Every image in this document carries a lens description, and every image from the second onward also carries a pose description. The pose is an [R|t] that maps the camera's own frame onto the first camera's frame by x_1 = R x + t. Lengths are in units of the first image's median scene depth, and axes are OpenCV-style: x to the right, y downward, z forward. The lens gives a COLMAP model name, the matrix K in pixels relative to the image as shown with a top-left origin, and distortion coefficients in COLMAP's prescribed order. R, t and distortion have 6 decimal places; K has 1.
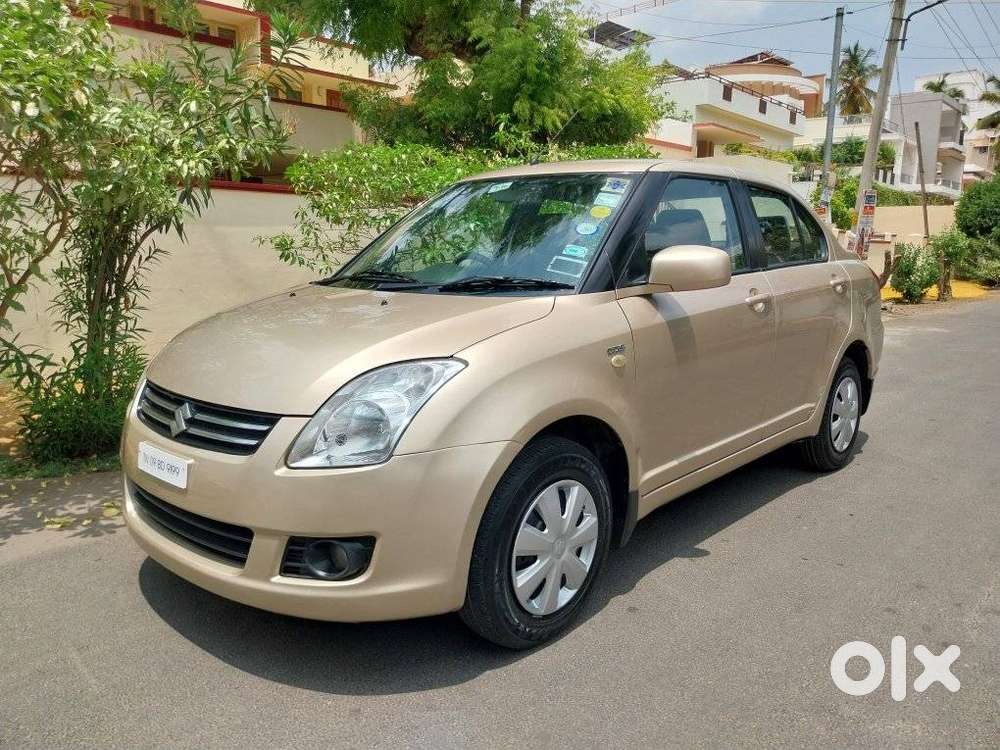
lens RADIAL K [[769.1, 0, 520.6], [0, 769.1, 373.6], [0, 0, 1]] dist [0.013910, -0.023329]
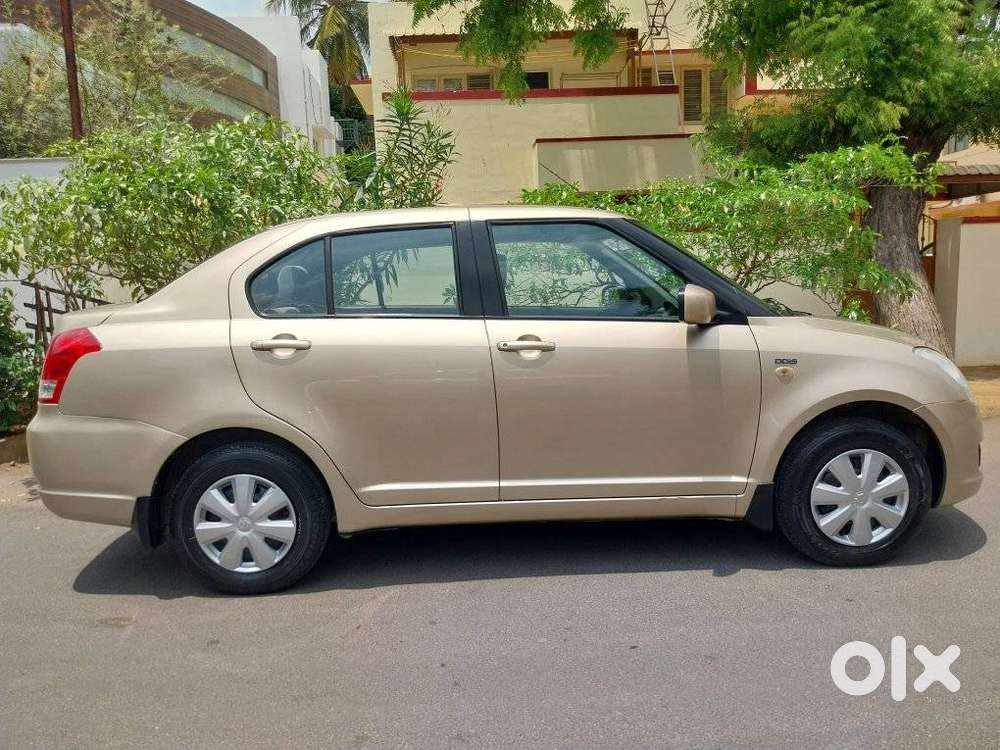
lens RADIAL K [[769.1, 0, 507.5], [0, 769.1, 383.1], [0, 0, 1]] dist [0.013910, -0.023329]
pose [[0.697462, 0.060027, -0.714103, 0.556813], [-0.073534, 0.997220, 0.012005, -0.045176], [0.712839, 0.044138, 0.699938, 0.251573]]
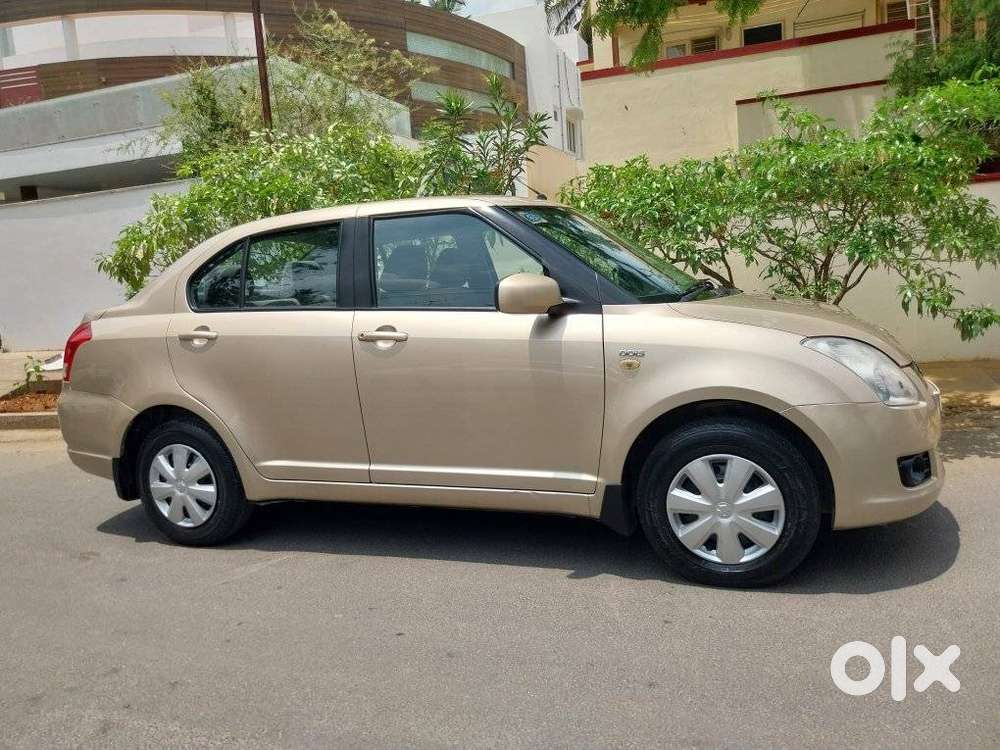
lens RADIAL K [[769.1, 0, 497.7], [0, 769.1, 373.4], [0, 0, 1]] dist [0.013910, -0.023329]
pose [[0.365037, 0.084967, -0.927108, 0.742808], [-0.073702, 0.995339, 0.062201, -0.081522], [0.928071, 0.045624, 0.369597, 0.519878]]
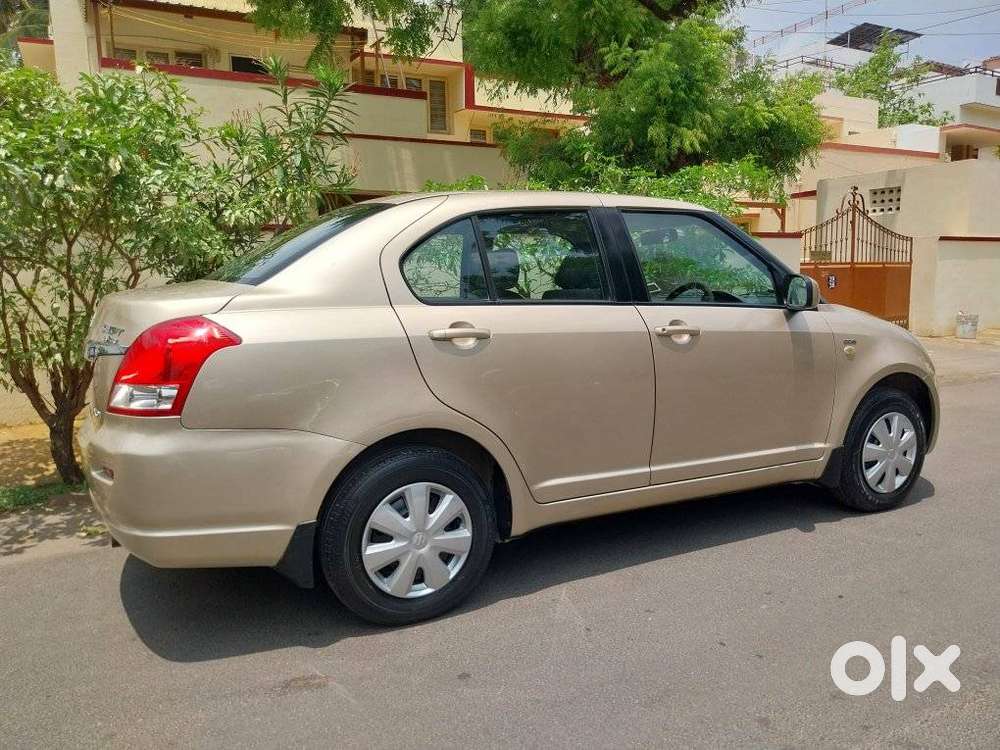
lens RADIAL K [[769.1, 0, 510.2], [0, 769.1, 380.6], [0, 0, 1]] dist [0.013910, -0.023329]
pose [[0.943356, 0.016904, -0.331351, 0.236956], [-0.025468, 0.999444, -0.021522, -0.013801], [0.330803, 0.028741, 0.943262, 0.065839]]
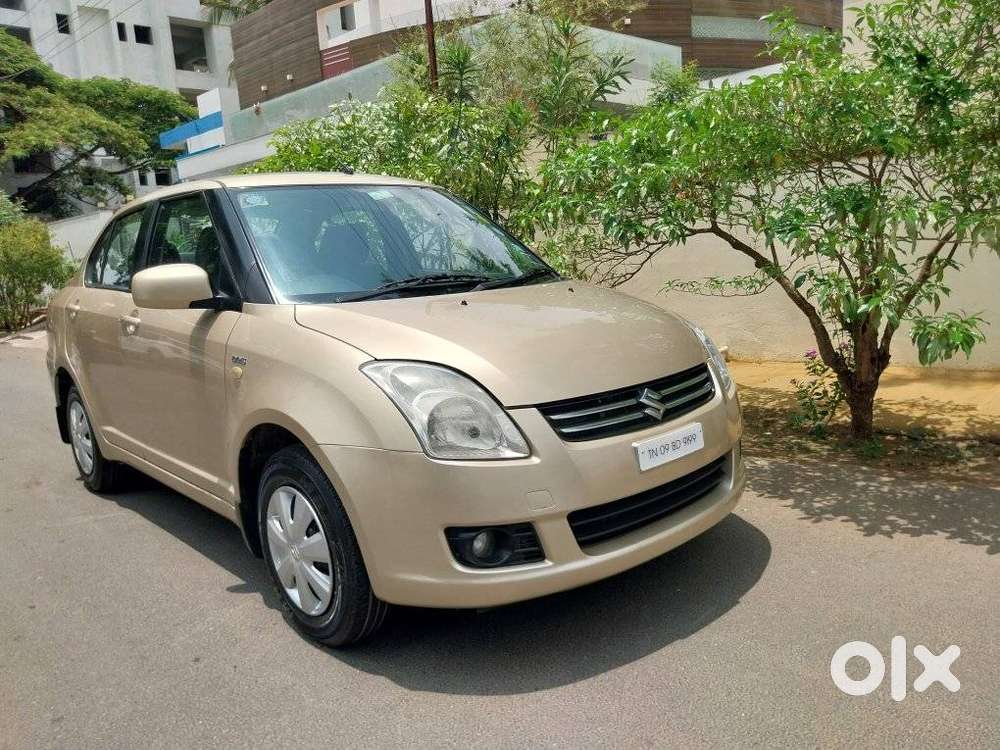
lens RADIAL K [[769.1, 0, 495.1], [0, 769.1, 383.7], [0, 0, 1]] dist [0.013910, -0.023329]
pose [[-0.092368, 0.170155, -0.981079, 0.735670], [-0.096832, 0.979086, 0.178926, -0.153347], [0.991005, 0.111527, -0.073960, 0.984701]]
